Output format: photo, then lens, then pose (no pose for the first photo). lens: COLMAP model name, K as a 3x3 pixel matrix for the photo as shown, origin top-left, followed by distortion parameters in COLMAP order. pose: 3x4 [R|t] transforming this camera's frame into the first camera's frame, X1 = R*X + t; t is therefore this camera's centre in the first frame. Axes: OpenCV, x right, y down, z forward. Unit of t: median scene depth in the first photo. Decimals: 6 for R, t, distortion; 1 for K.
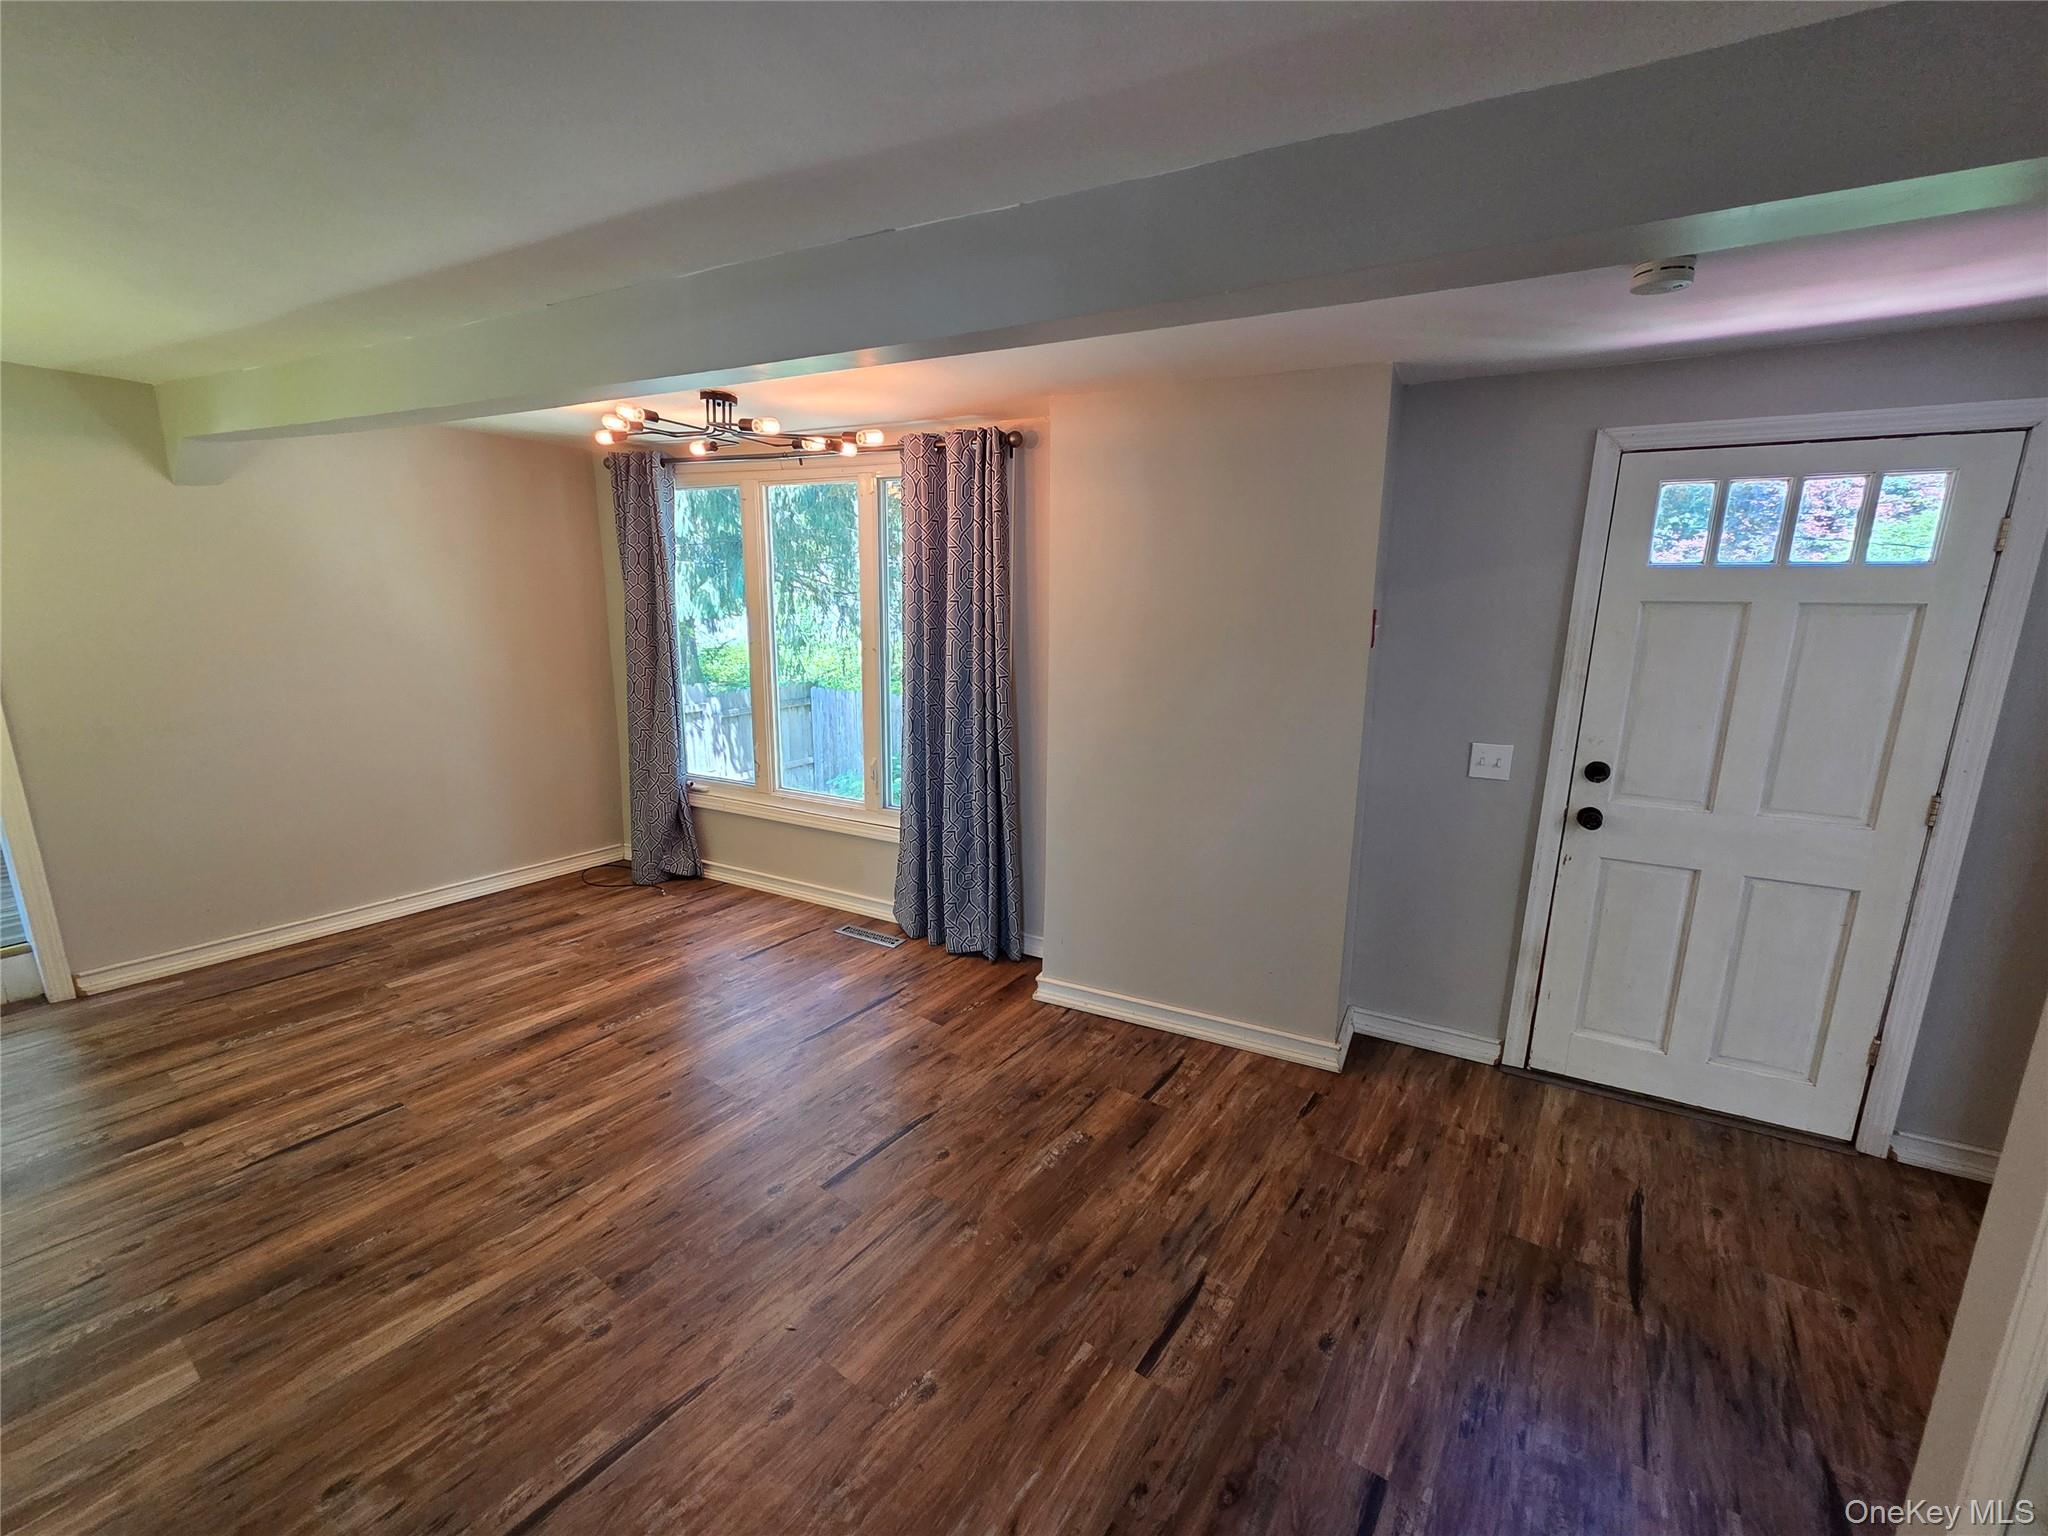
lens RADIAL K [[831.6, 0, 1024.0], [0, 831.6, 768.0], [0, 0, 1]] dist [0.003563, -0.000136]
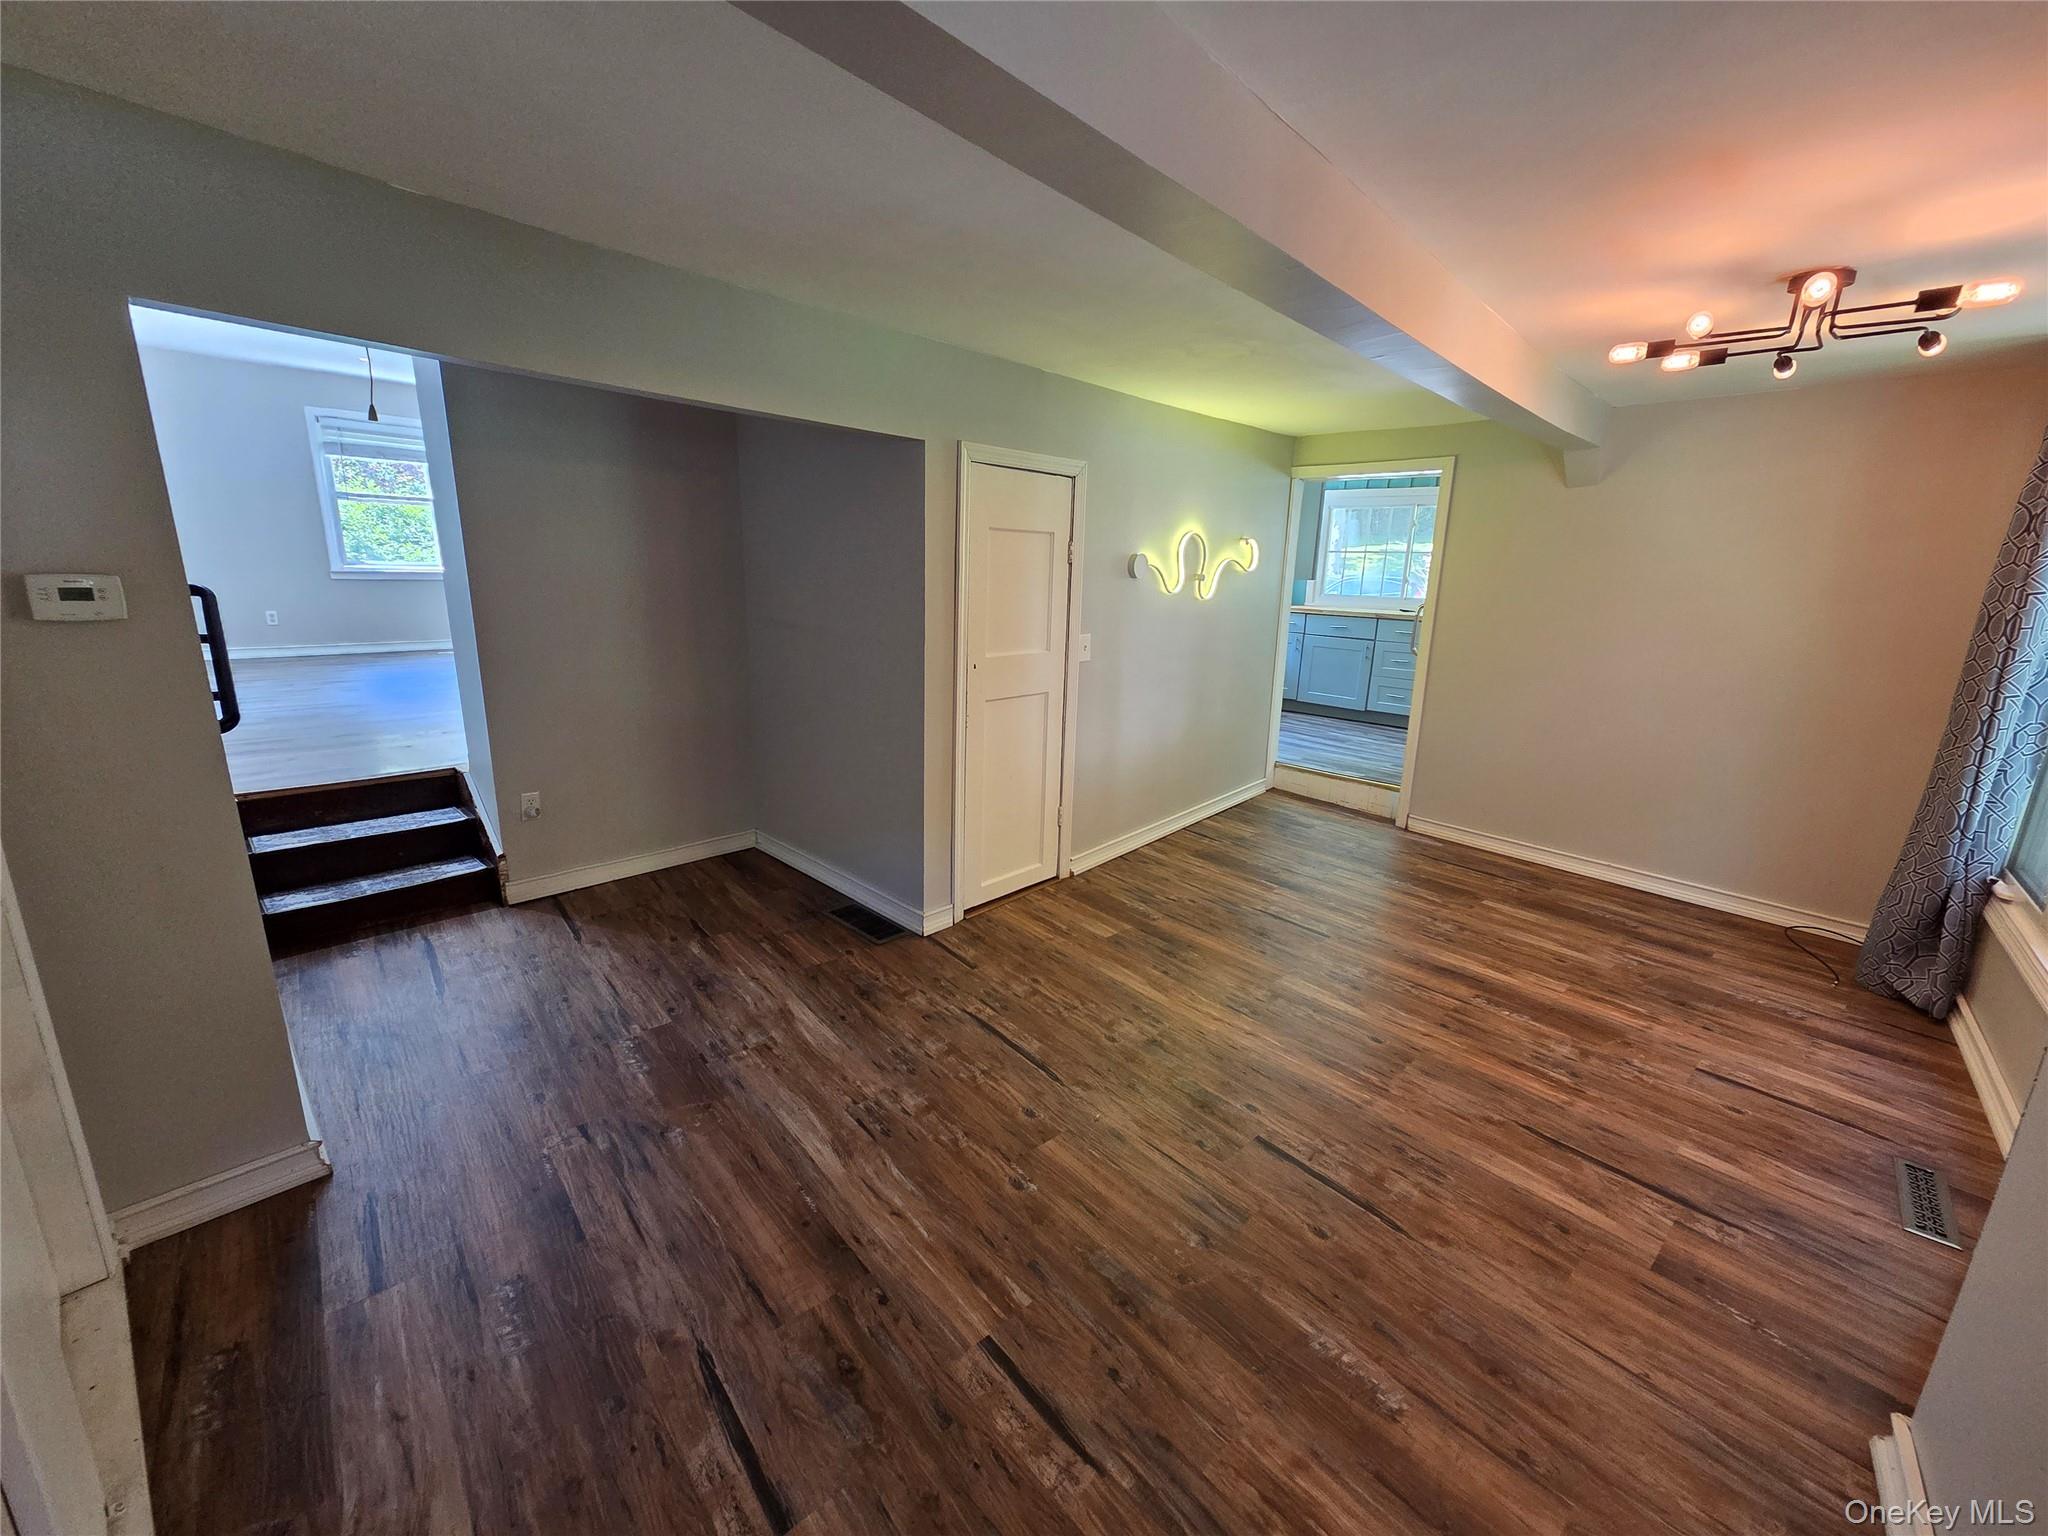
lens RADIAL K [[831.6, 0, 1024.0], [0, 831.6, 768.0], [0, 0, 1]] dist [0.003563, -0.000136]
pose [[-0.231221, 0.215631, -0.948704, 0.596212], [-0.230450, 0.935240, 0.268737, -0.105036], [0.945214, 0.280766, -0.166555, 0.675250]]
